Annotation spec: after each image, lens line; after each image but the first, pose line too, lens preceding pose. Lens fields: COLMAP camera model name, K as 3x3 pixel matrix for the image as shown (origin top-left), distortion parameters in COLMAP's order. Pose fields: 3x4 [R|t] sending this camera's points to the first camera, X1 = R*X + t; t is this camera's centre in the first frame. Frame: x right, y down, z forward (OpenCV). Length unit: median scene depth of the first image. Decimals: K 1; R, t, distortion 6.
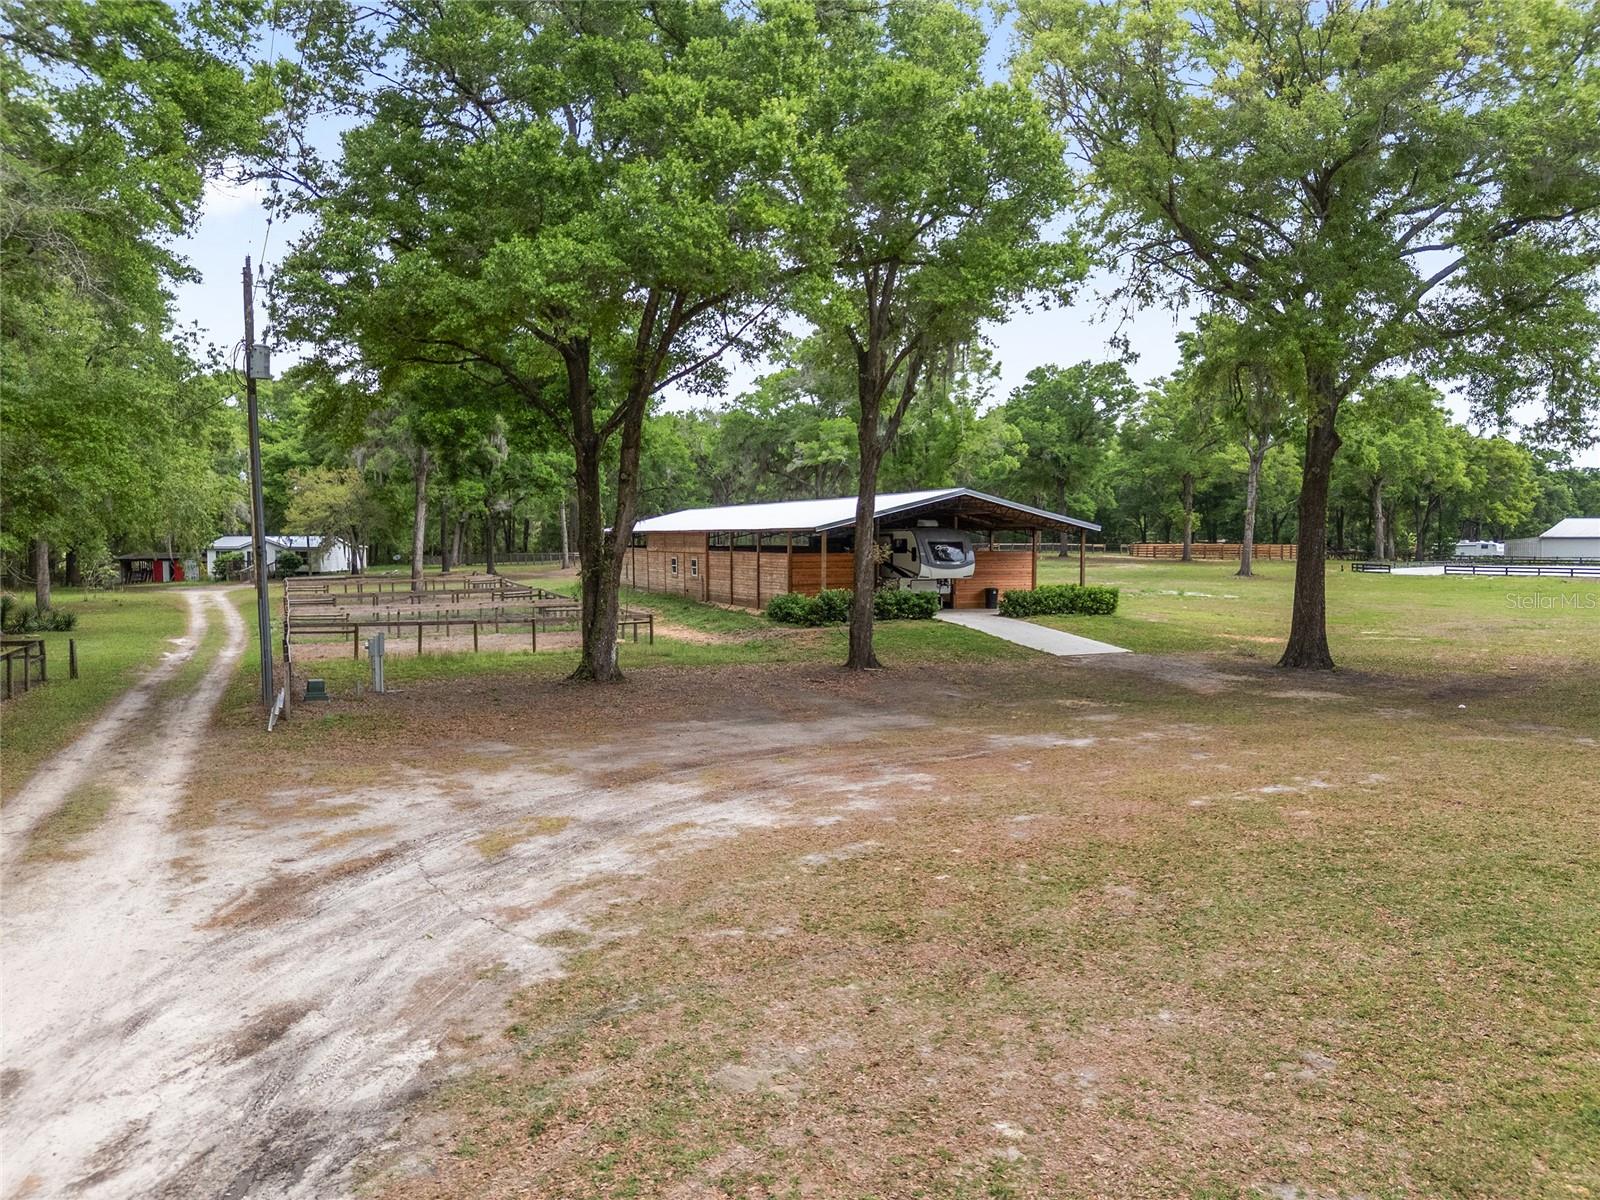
lens RADIAL K [[1181.0, 0, 797.4], [0, 1181.0, 609.5], [0, 0, 1]] dist [0.077518, -0.073137]
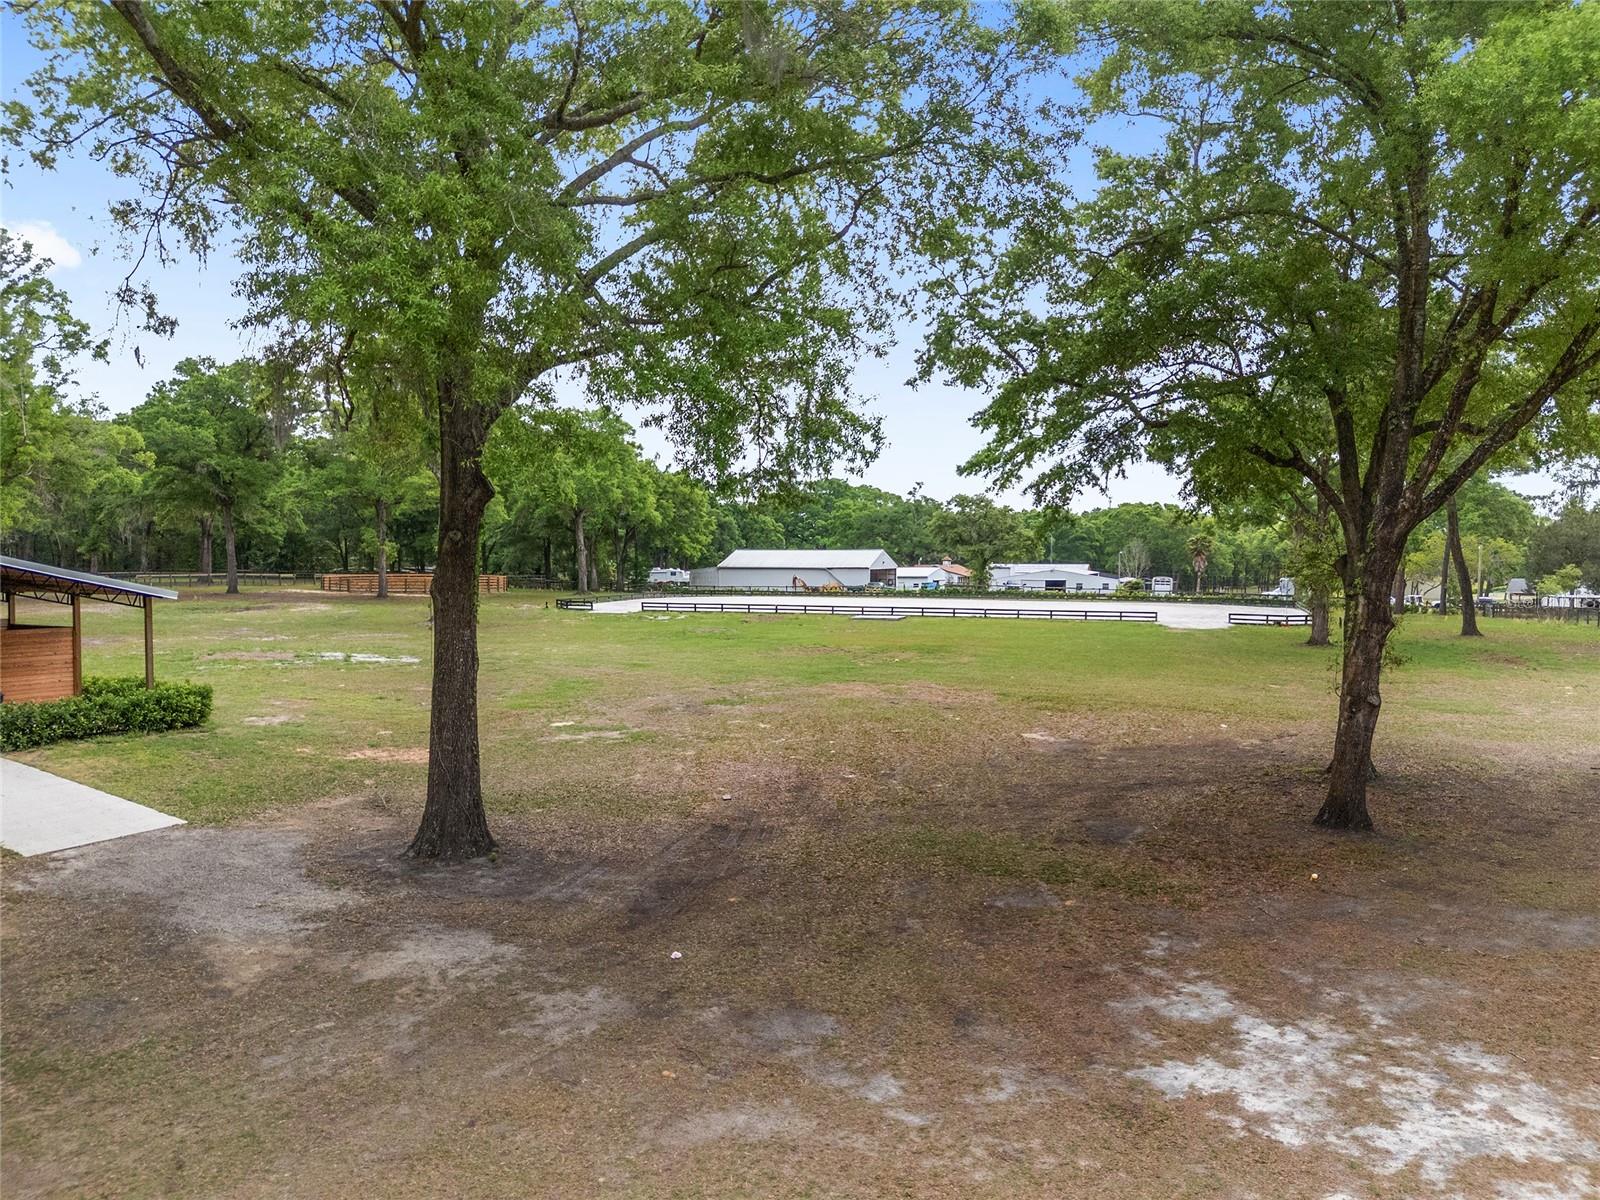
lens RADIAL K [[1181.0, 0, 803.5], [0, 1181.0, 604.1], [0, 0, 1]] dist [0.077518, -0.073137]
pose [[0.807319, -0.022012, 0.589705, 0.080913], [0.032233, 0.999457, -0.006821, -0.026671], [-0.589235, 0.024515, 0.807590, 0.150286]]
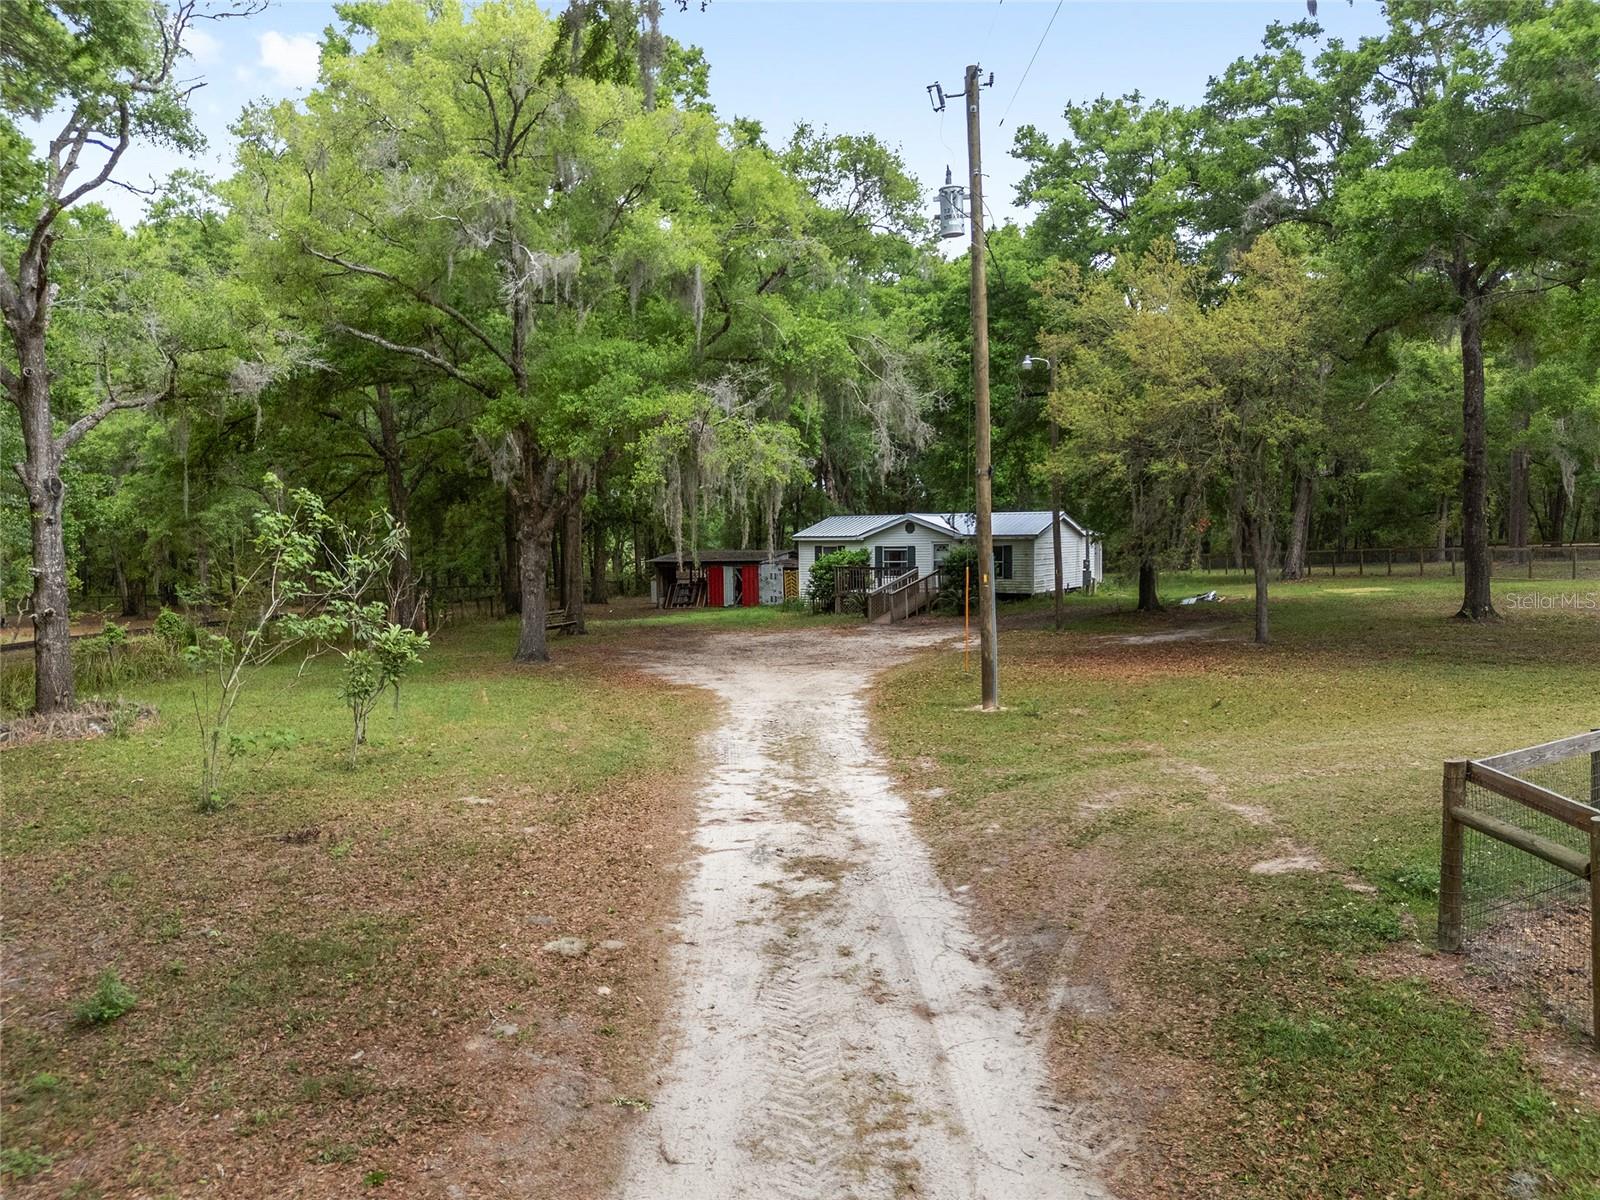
lens RADIAL K [[1181.0, 0, 787.7], [0, 1181.0, 607.8], [0, 0, 1]] dist [0.077518, -0.073137]
pose [[0.894393, 0.019486, -0.446858, -0.368235], [-0.019999, 0.999794, 0.003570, -0.033536], [0.446835, 0.005744, 0.894598, 0.744057]]
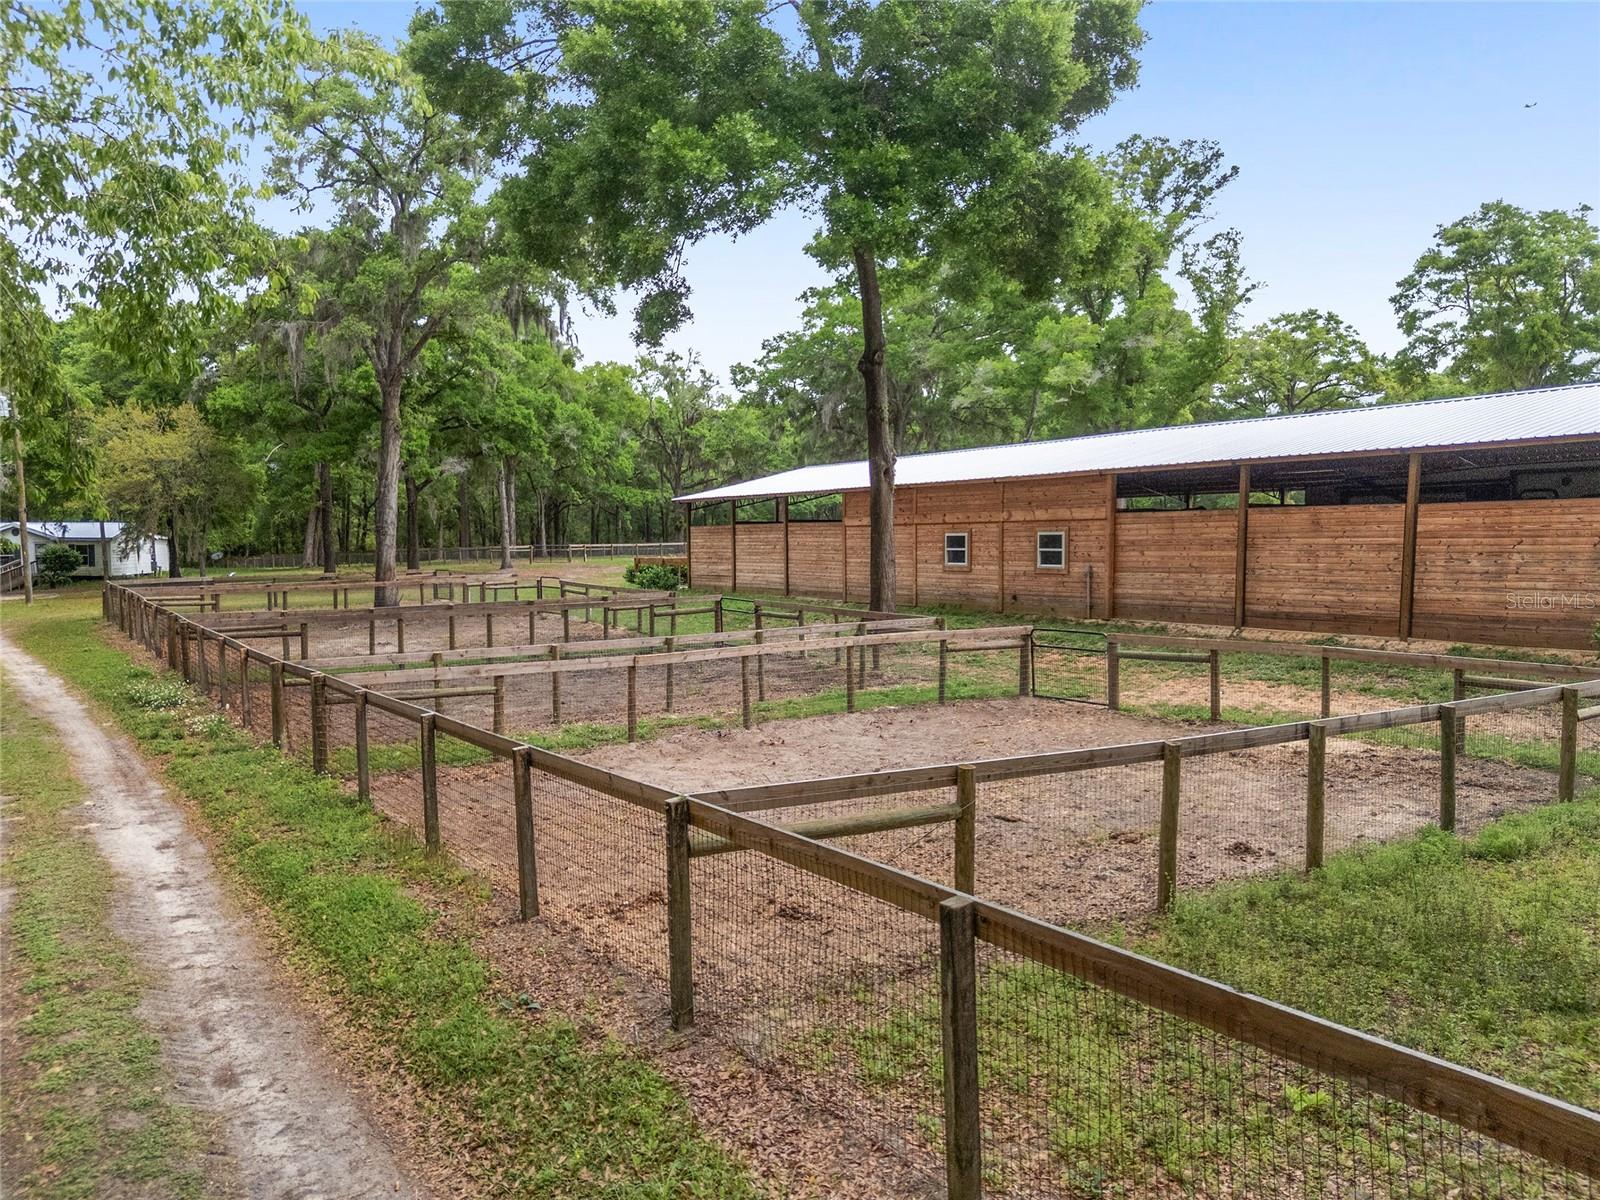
lens RADIAL K [[1181.0, 0, 805.7], [0, 1181.0, 611.2], [0, 0, 1]] dist [0.077518, -0.073137]
pose [[0.982066, -0.011714, 0.188173, -0.189254], [0.012646, 0.999913, -0.003753, -0.006190], [-0.188113, 0.006065, 0.982129, 0.353504]]
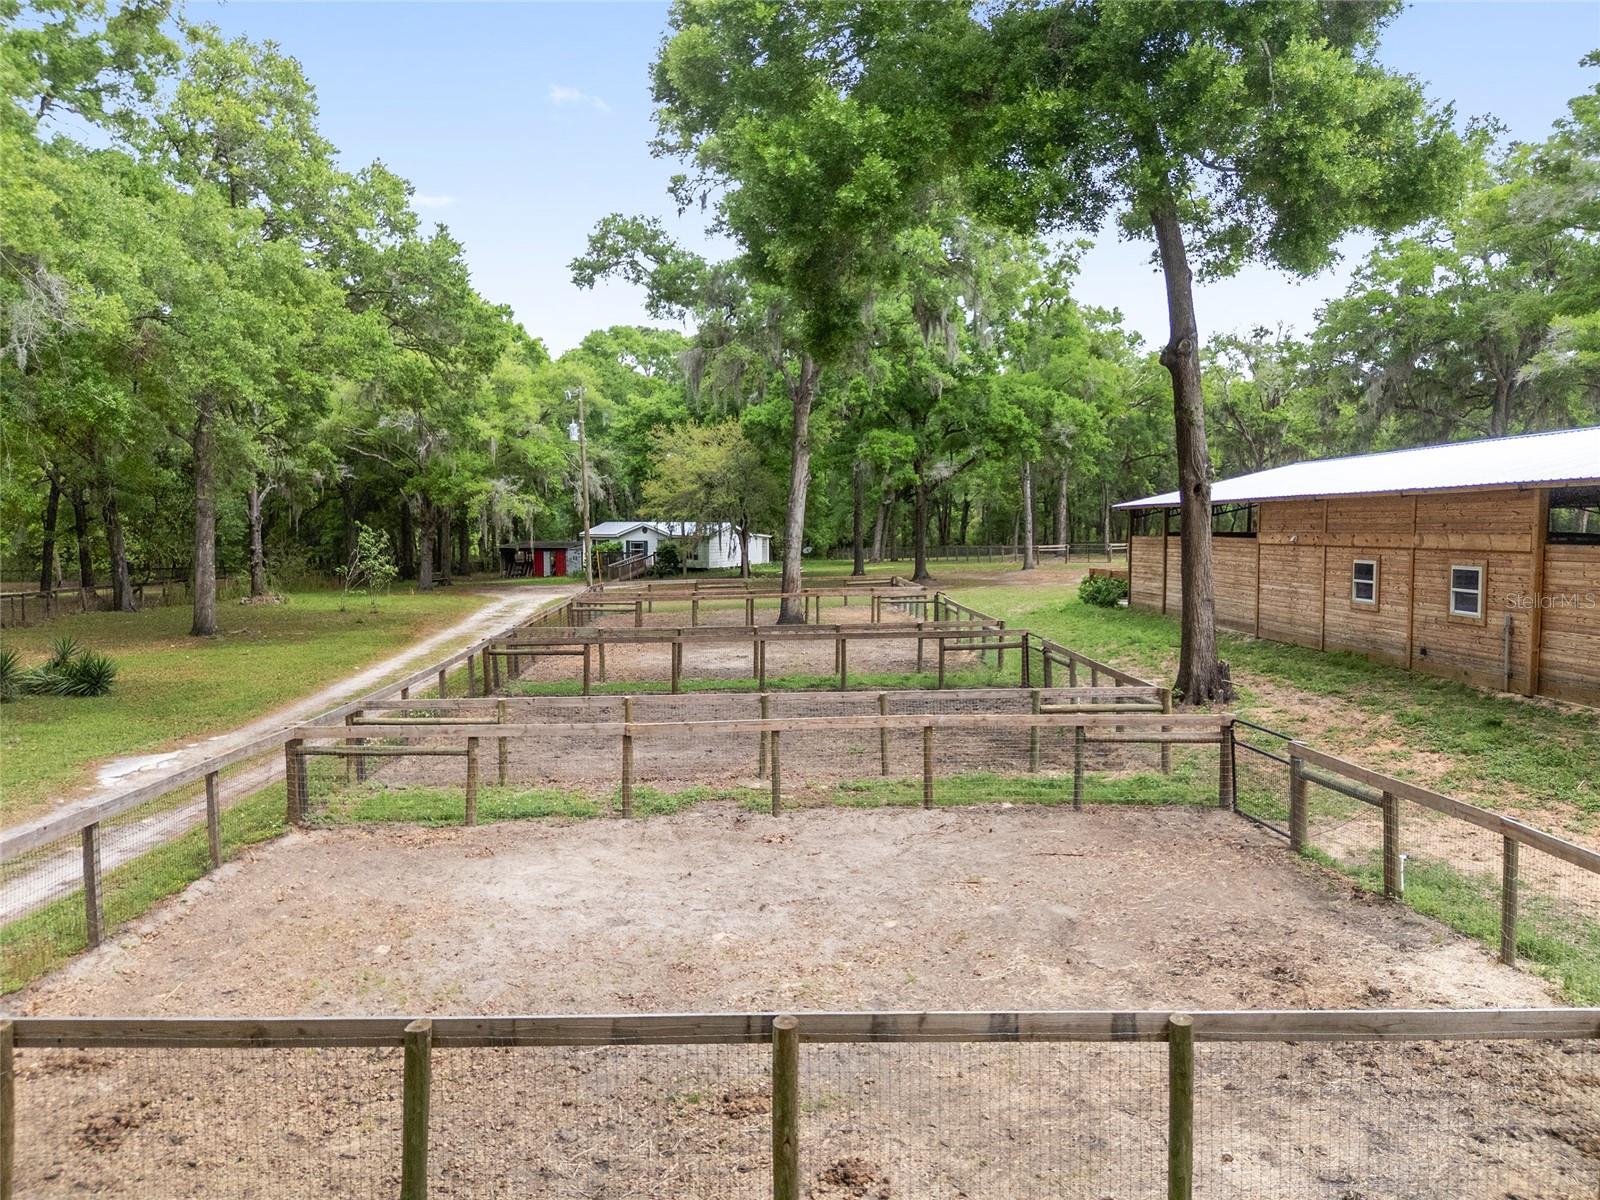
lens RADIAL K [[1181.0, 0, 793.8], [0, 1181.0, 609.0], [0, 0, 1]] dist [0.077518, -0.073137]
pose [[0.935290, 0.029366, -0.352661, -0.099887], [-0.027290, 0.999569, 0.010858, -0.019037], [0.352828, -0.000531, 0.935688, 0.391494]]
